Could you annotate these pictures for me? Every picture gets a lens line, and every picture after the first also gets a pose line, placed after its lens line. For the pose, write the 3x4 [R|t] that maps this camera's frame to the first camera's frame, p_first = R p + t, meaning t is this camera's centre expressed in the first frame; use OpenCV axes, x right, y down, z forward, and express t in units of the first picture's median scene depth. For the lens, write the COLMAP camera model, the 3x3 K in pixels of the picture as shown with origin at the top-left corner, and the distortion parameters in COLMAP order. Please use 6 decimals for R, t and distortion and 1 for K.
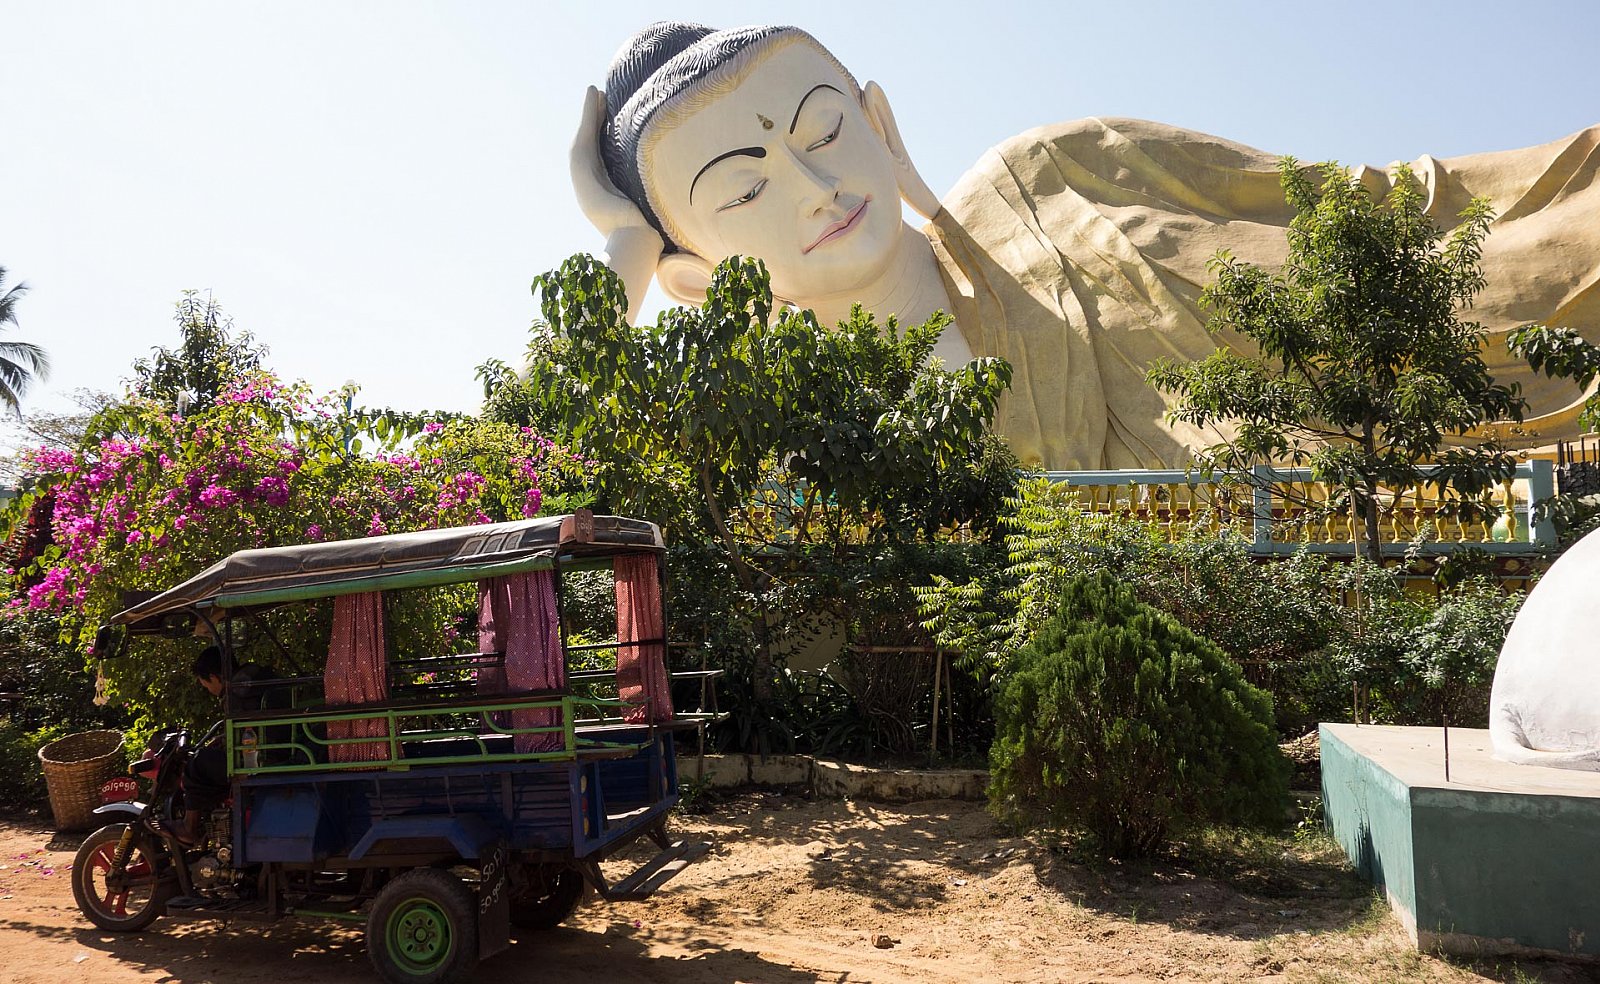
lens RADIAL K [[1278.1, 0, 812.1], [0, 1278.1, 447.7], [0, 0, 1]] dist [0.012331, 0.015578]
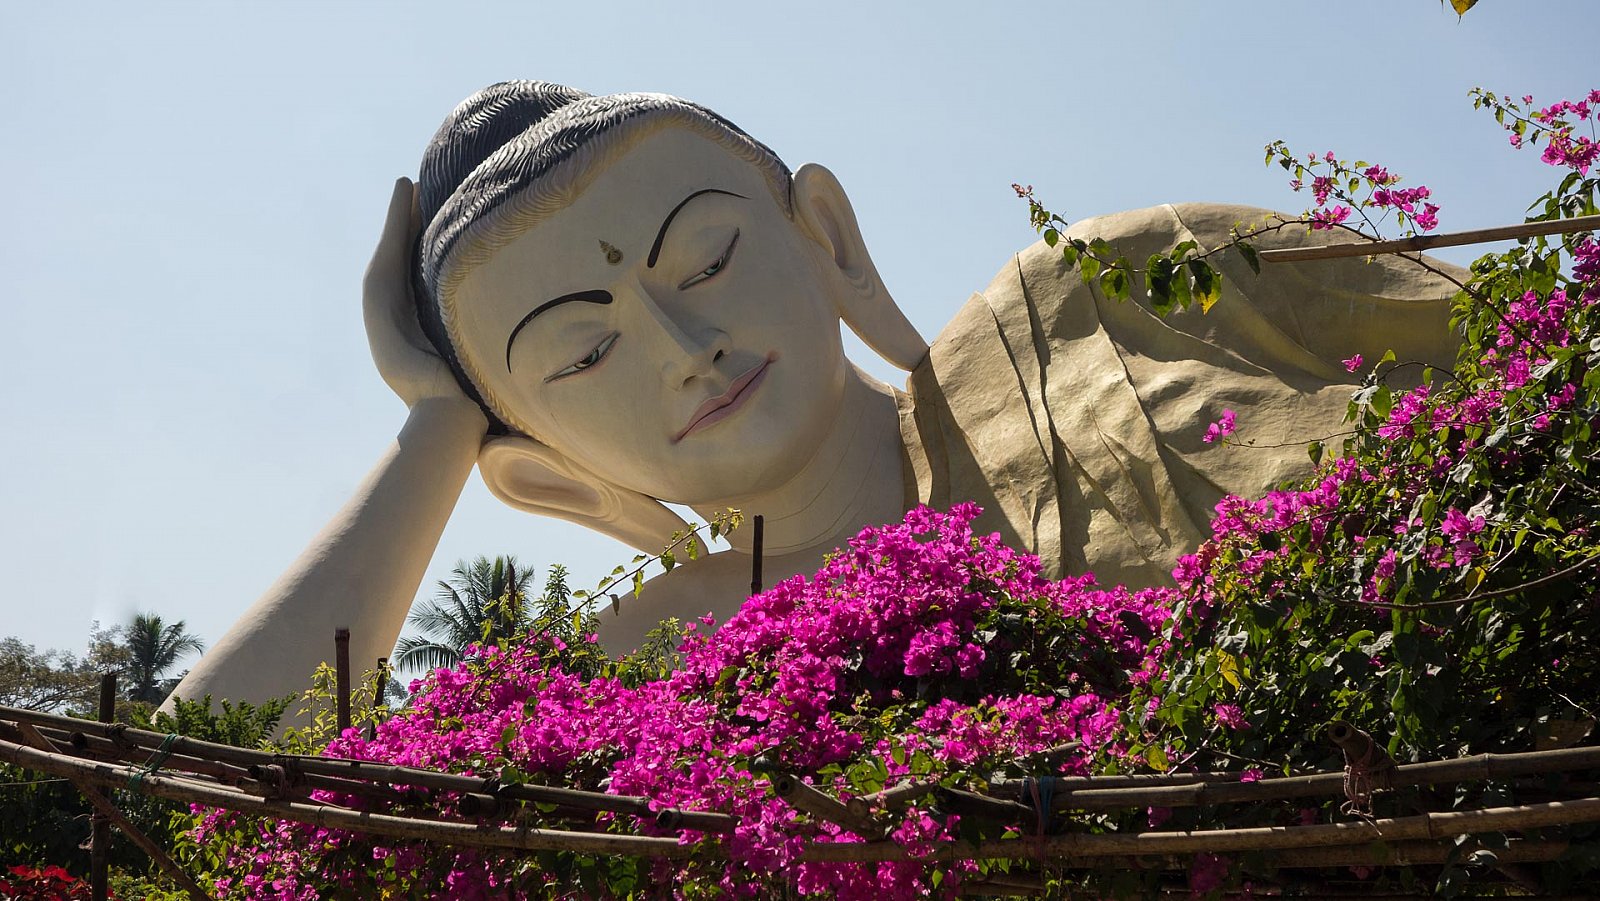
lens RADIAL K [[2886.8, 0, 797.4], [0, 2886.8, 447.9], [0, 0, 1]] dist [0.000149, 0.000000]
pose [[0.983005, -0.005893, -0.183486, 0.334389], [-0.005760, 0.998003, -0.062910, -0.054428], [0.183490, 0.062898, 0.981007, -0.467709]]
